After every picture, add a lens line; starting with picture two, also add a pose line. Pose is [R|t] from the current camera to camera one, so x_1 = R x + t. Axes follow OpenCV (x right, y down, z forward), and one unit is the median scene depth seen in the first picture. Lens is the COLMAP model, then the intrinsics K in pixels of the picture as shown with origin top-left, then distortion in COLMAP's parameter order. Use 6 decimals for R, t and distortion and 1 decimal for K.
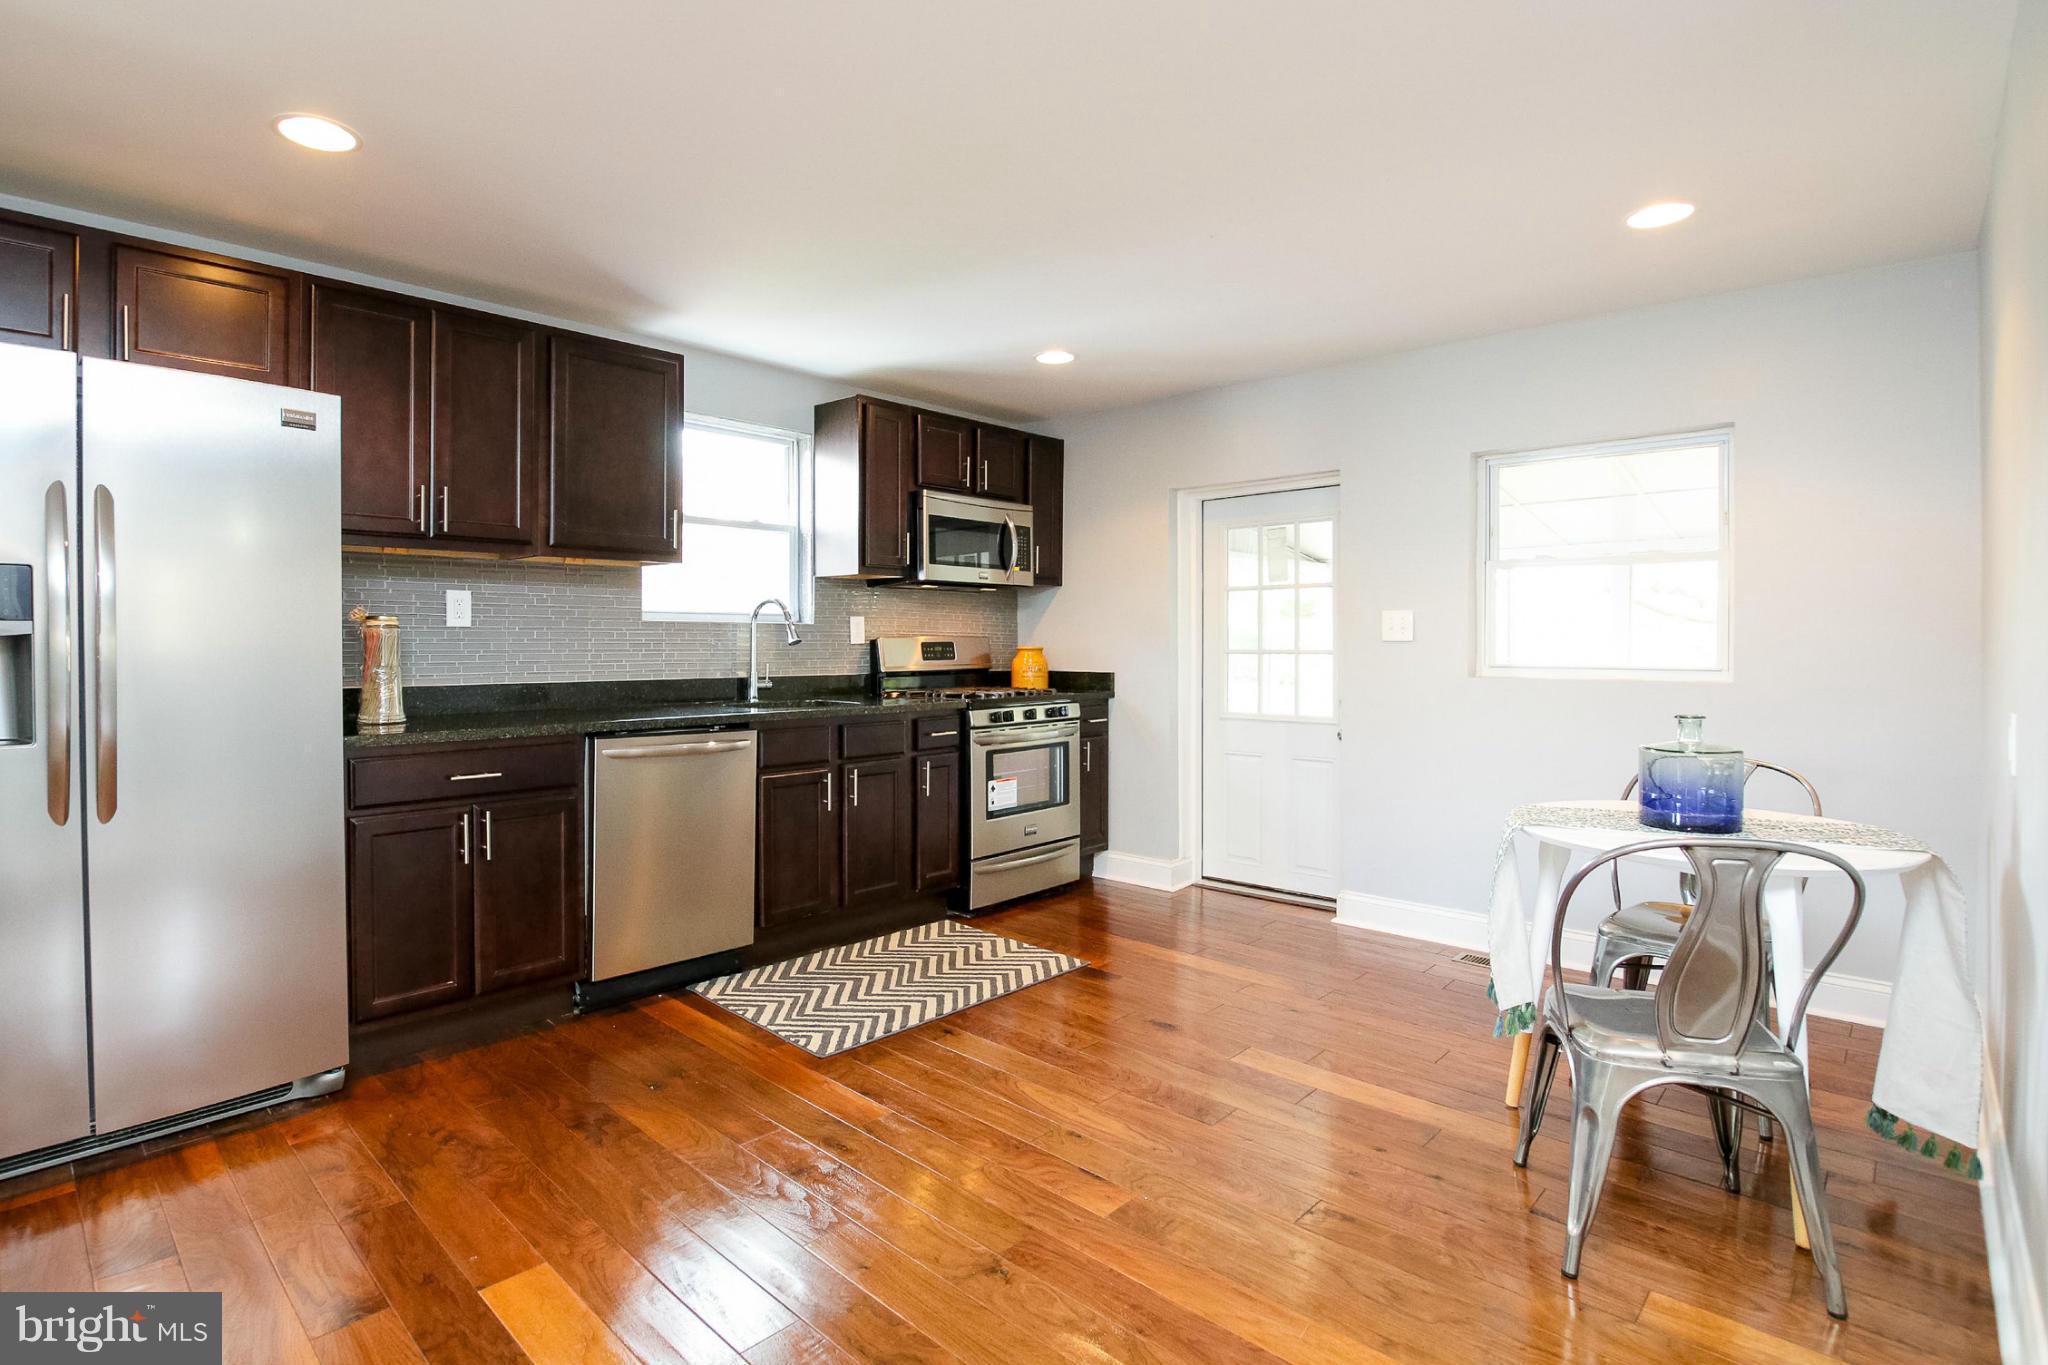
lens RADIAL K [[1001.0, 0, 947.9], [0, 1001.0, 647.6], [0, 0, 1]] dist [-0.033915, 0.000108]
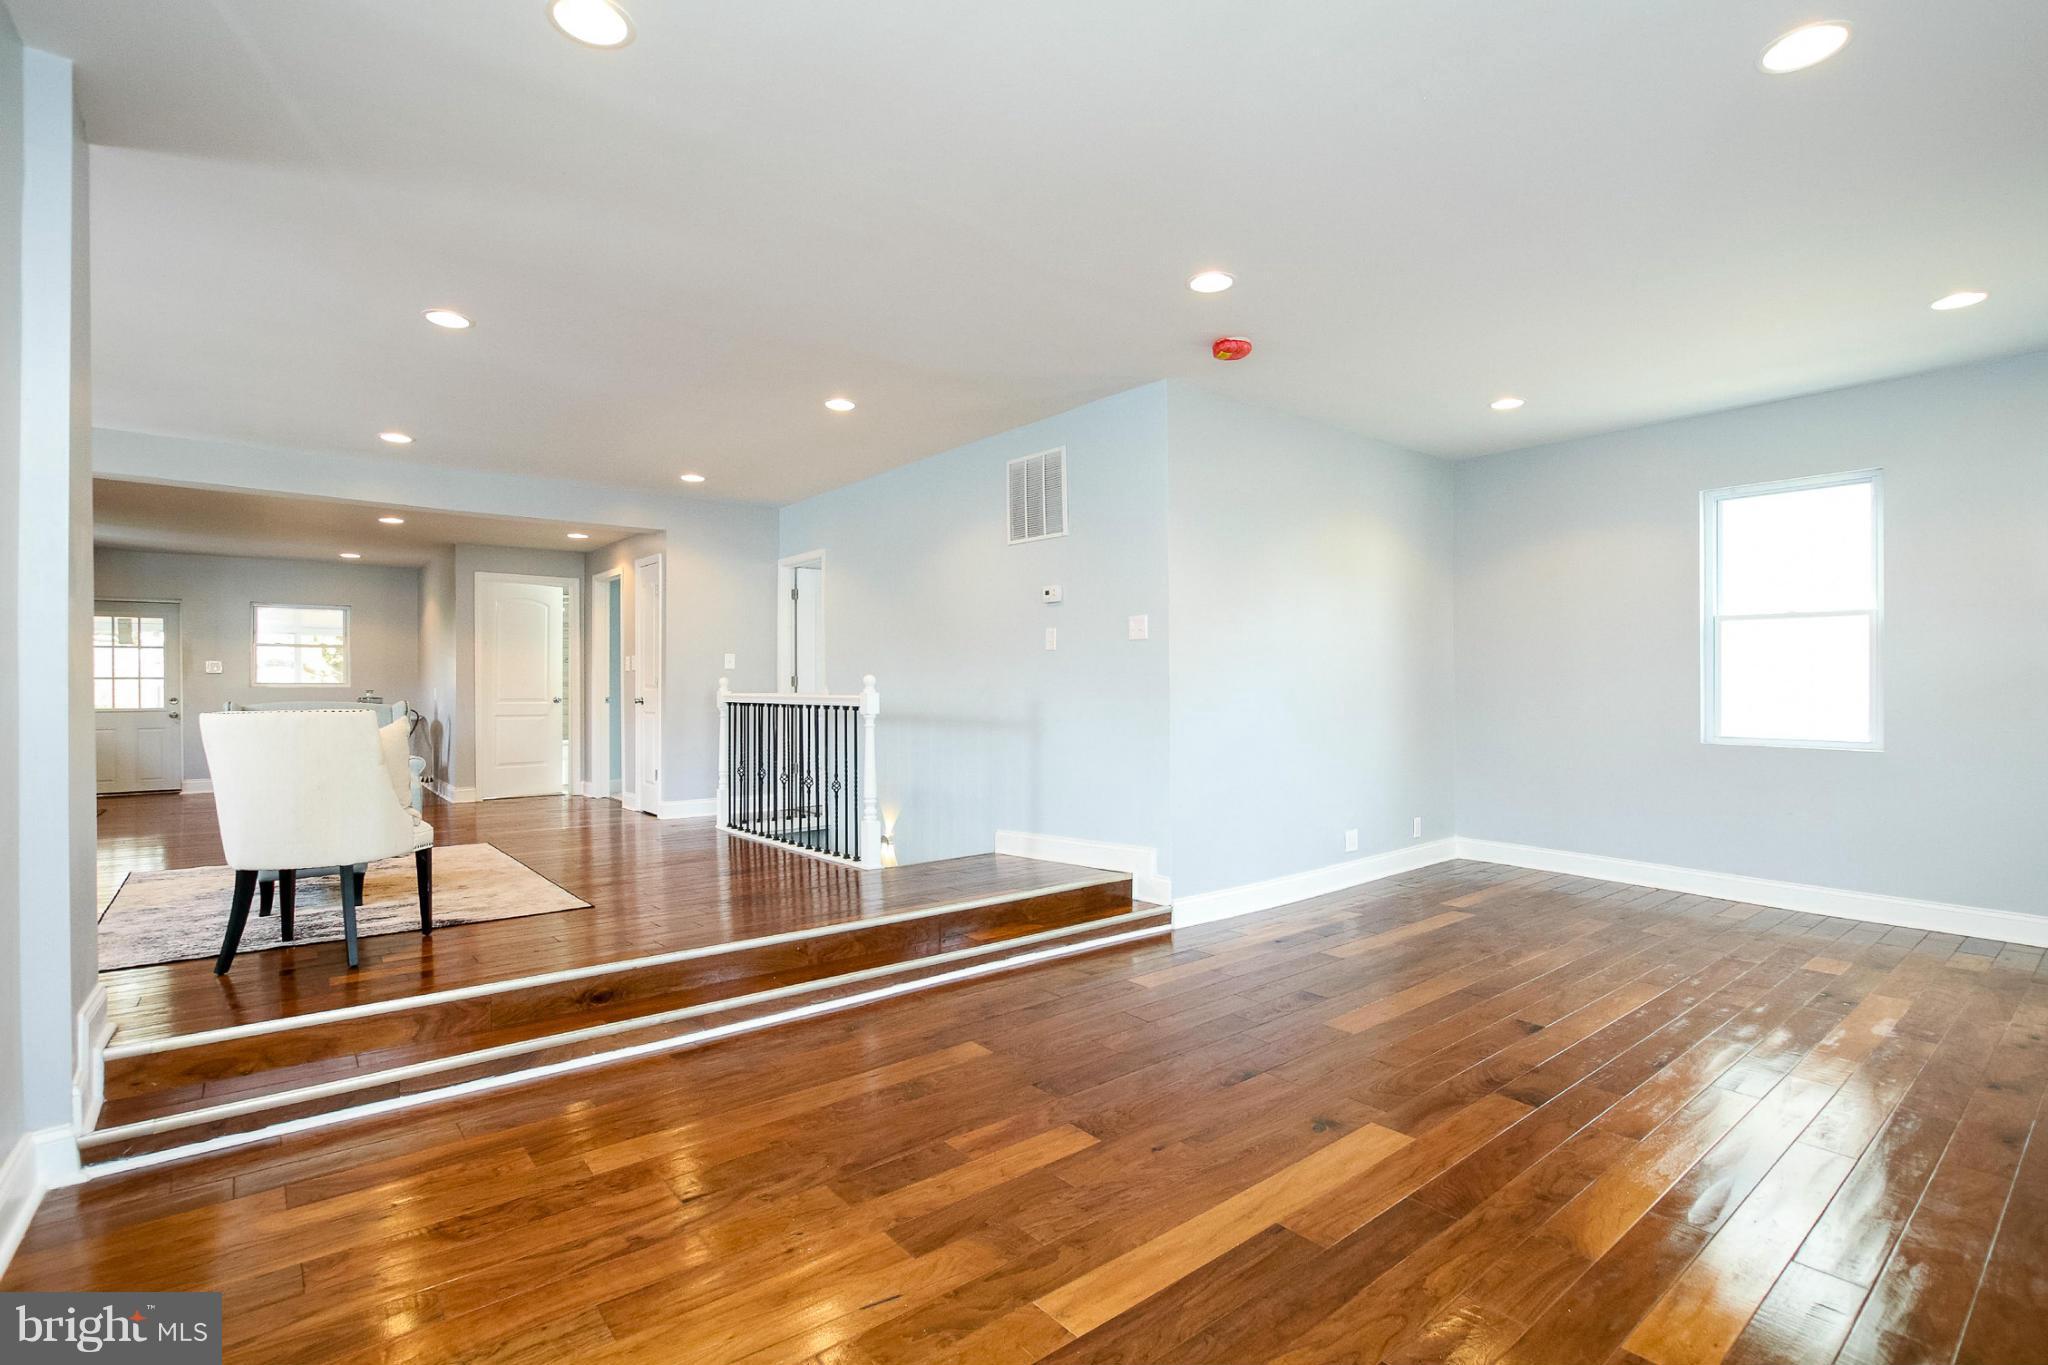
lens RADIAL K [[925.1, 0, 1024.0], [0, 925.1, 682.5], [0, 0, 1]] dist [-0.003690, -0.000125]
pose [[0.107534, 0.011403, 0.994136, -1.547207], [0.006853, 0.999902, -0.012210, 0.056632], [-0.994178, 0.008126, 0.107445, -1.198107]]
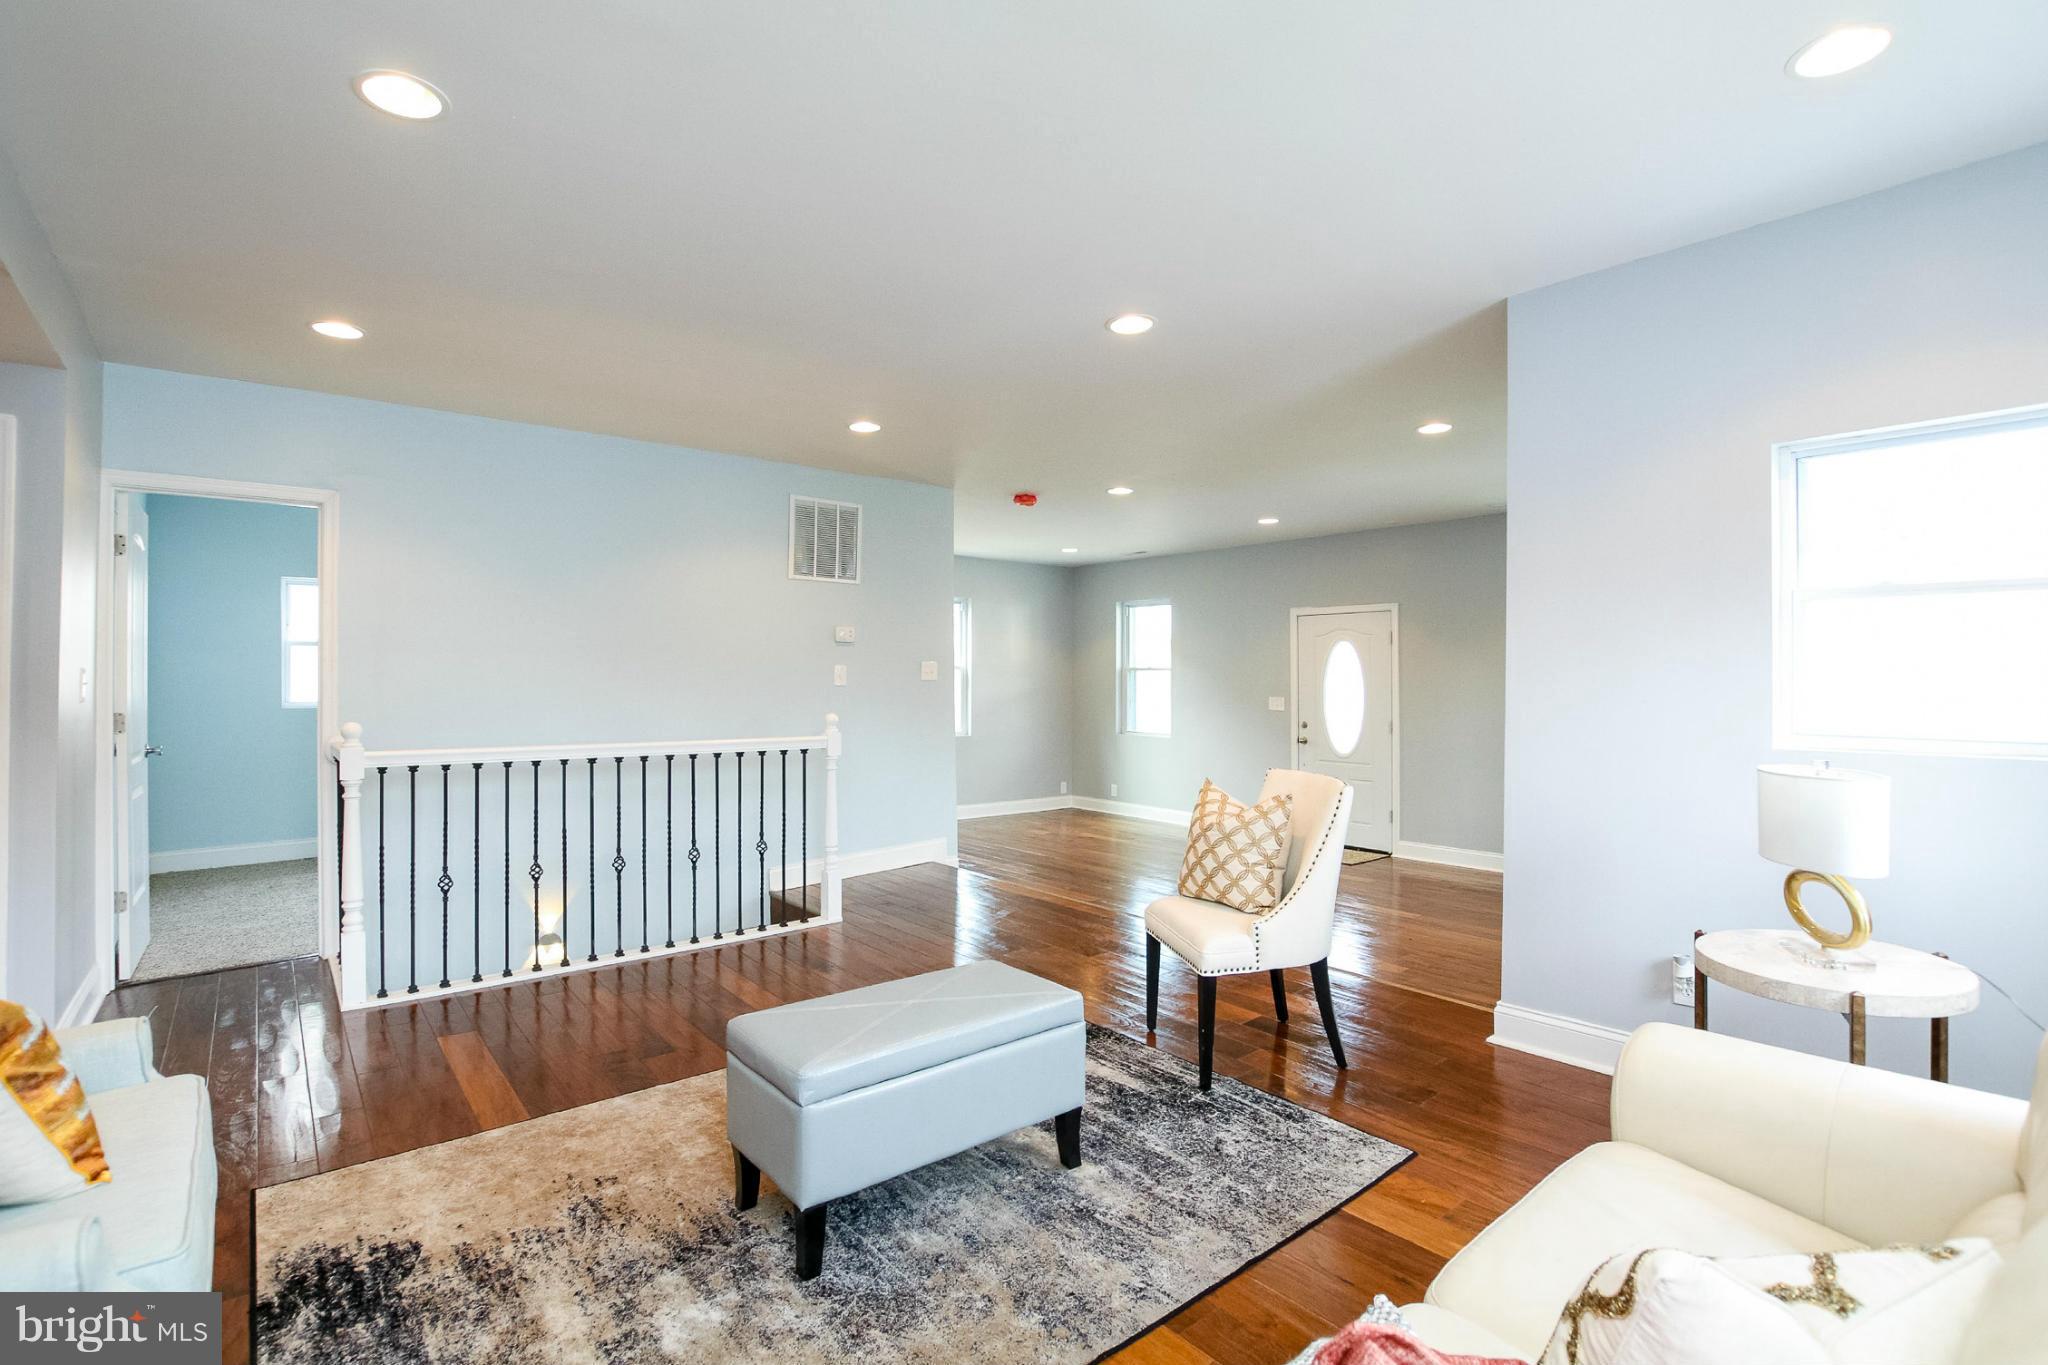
lens RADIAL K [[978.5, 0, 1024.0], [0, 978.5, 682.5], [0, 0, 1]] dist [-0.014139, -0.000133]
pose [[-0.994011, -0.016247, 0.108064, -0.701290], [-0.014639, 0.999770, 0.015653, -0.035423], [-0.108294, 0.013977, -0.994021, 0.367493]]
